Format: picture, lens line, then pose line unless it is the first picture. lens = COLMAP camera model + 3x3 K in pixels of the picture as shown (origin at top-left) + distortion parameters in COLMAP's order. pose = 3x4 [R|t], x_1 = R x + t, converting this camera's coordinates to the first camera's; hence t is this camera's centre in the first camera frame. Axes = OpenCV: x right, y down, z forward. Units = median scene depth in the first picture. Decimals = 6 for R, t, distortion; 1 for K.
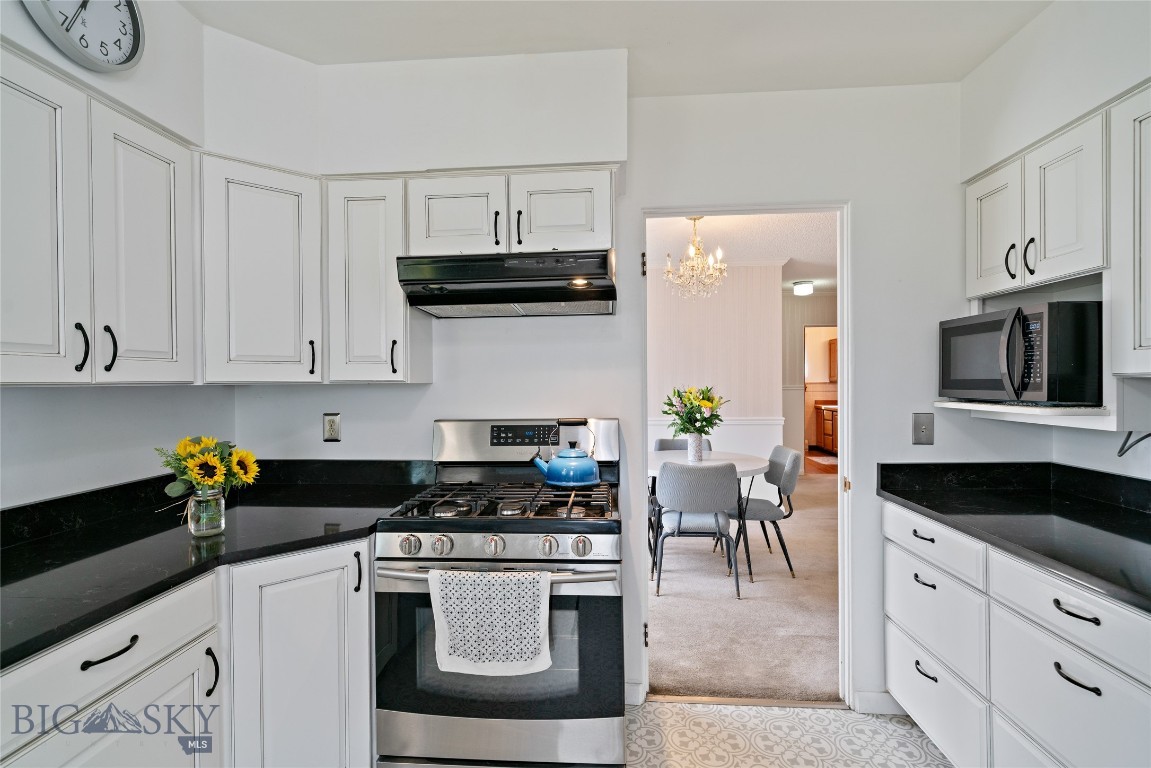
lens RADIAL K [[536.3, 0, 571.0], [0, 536.3, 378.3], [0, 0, 1]] dist [-0.001070, -0.000431]
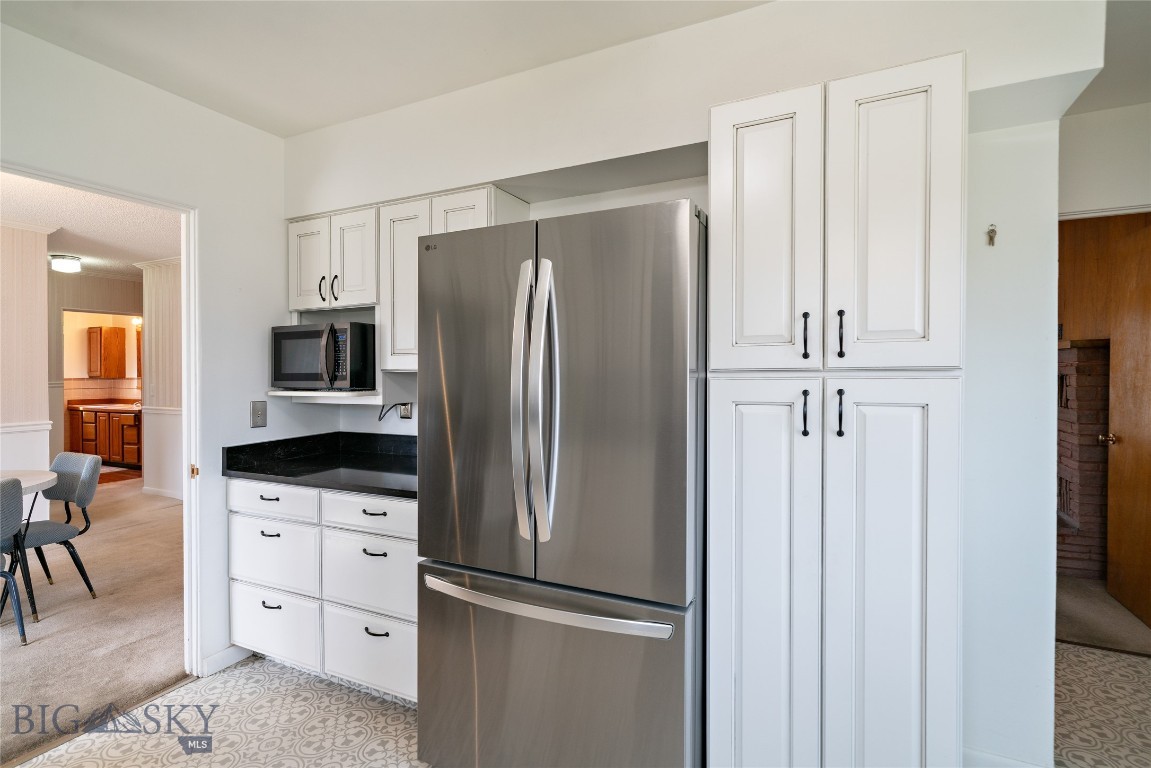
lens RADIAL K [[557.5, 0, 575.5], [0, 557.5, 374.2], [0, 0, 1]] dist [-0.002057, -0.000588]
pose [[0.359130, -0.002907, 0.933283, -0.267379], [0.001345, 0.999996, 0.002597, 0.001626], [-0.933287, 0.000323, 0.359132, -0.121756]]
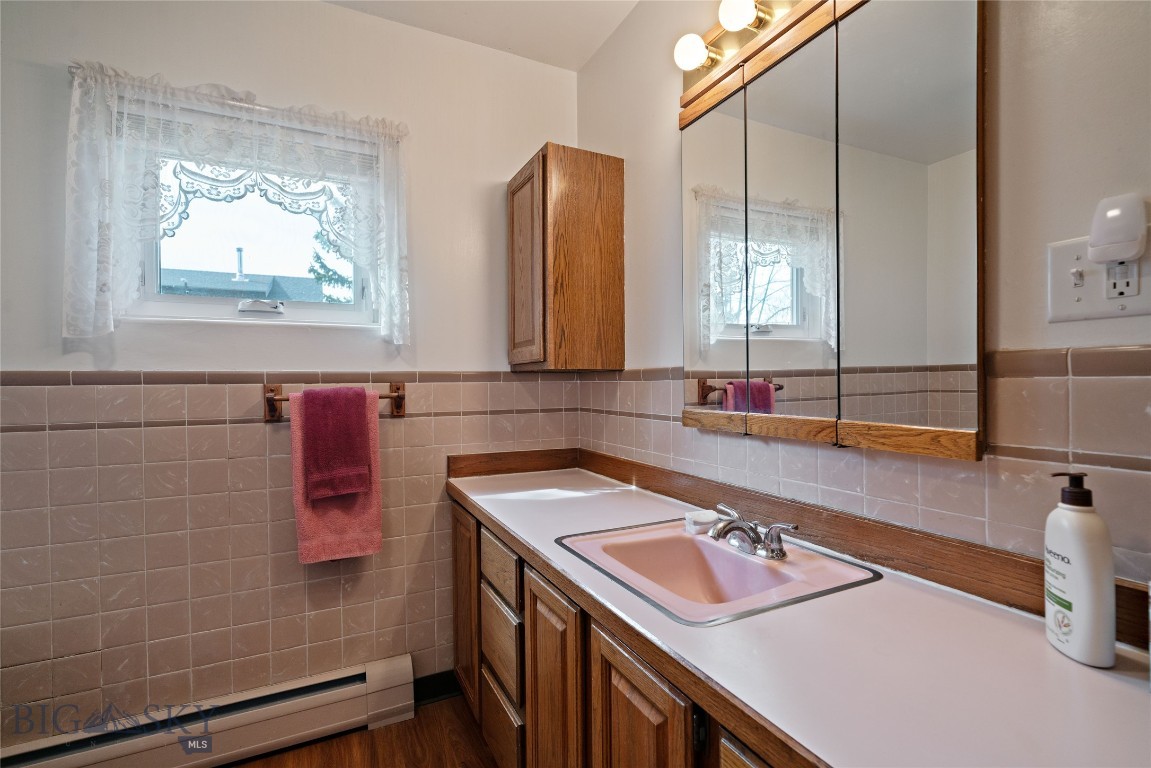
lens RADIAL K [[536.3, 0, 575.5], [0, 536.3, 381.7], [0, 0, 1]] dist [-0.001070, -0.000431]
pose [[0.856391, -0.002103, 0.516324, 1.789388], [-0.001489, 0.999977, 0.006543, 0.045906], [-0.516326, -0.006372, 0.856368, 3.647619]]
